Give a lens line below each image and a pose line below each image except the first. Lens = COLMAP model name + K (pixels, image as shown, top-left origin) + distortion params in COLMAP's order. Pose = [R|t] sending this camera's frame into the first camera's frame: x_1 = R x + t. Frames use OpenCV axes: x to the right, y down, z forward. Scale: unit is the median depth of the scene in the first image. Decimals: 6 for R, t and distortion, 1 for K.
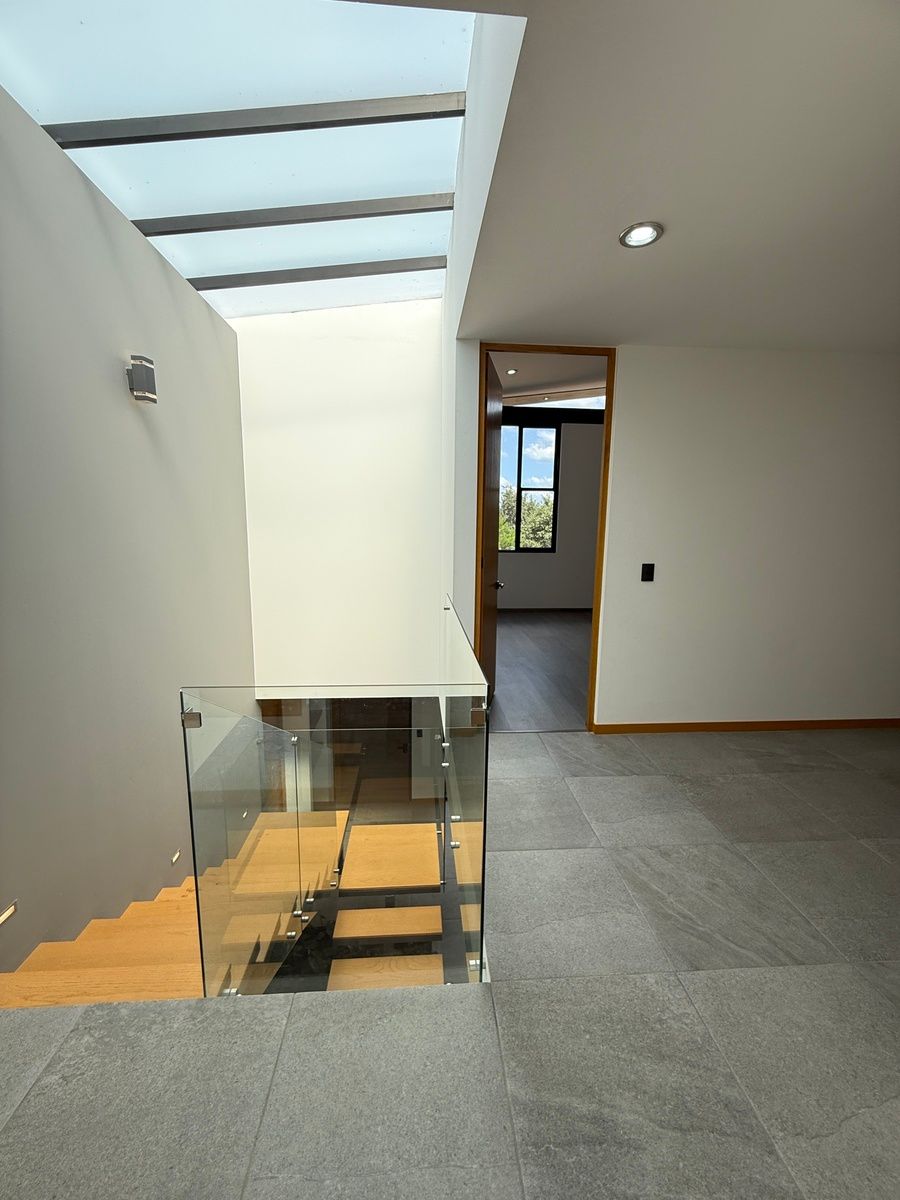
lens RADIAL K [[477.7, 0, 449.3], [0, 477.7, 603.3], [0, 0, 1]] dist [0.000247, -0.000007]
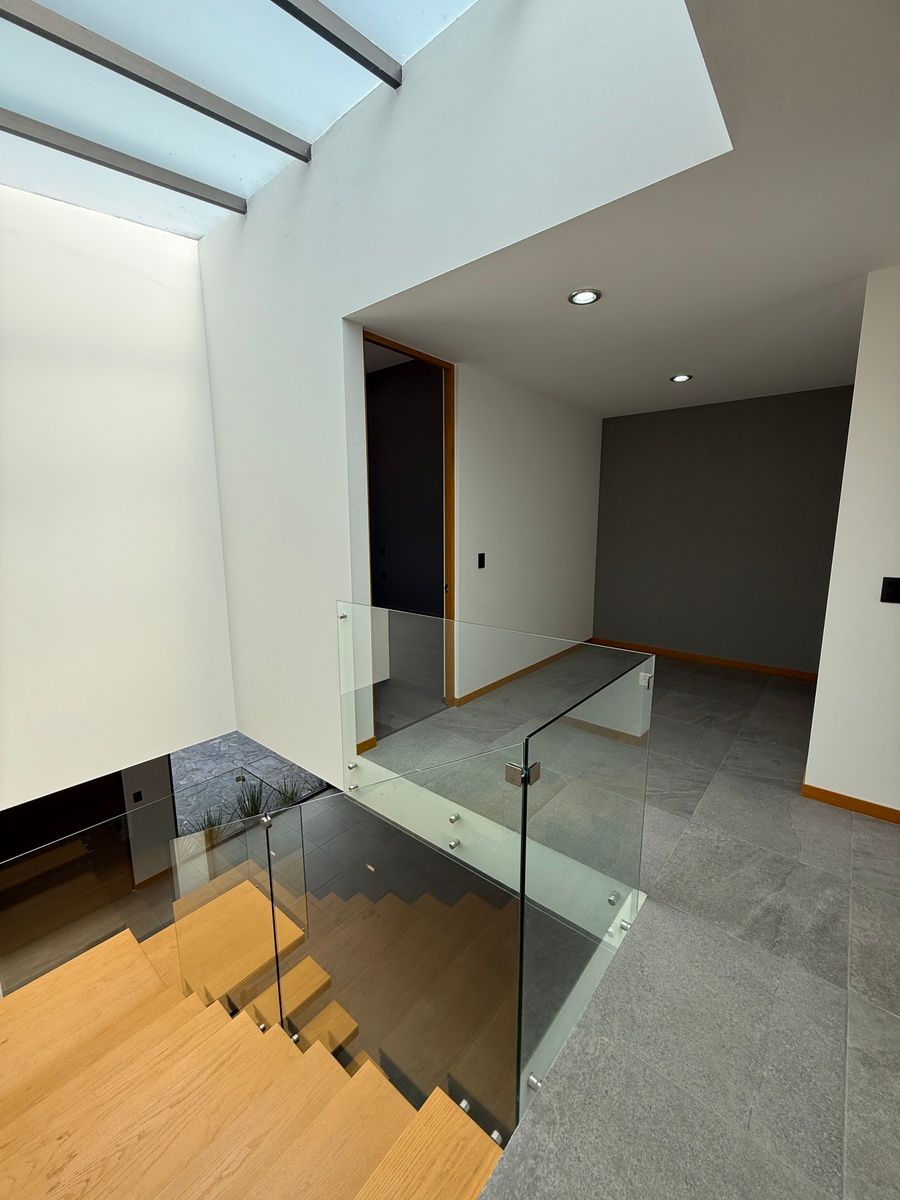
lens RADIAL K [[477.7, 0, 447.0], [0, 477.7, 604.5], [0, 0, 1]] dist [0.000247, -0.000007]
pose [[0.694827, -0.139828, 0.705453, -1.015489], [0.129495, 0.989209, 0.068526, -0.100247], [-0.707423, 0.043739, 0.705436, 0.450776]]
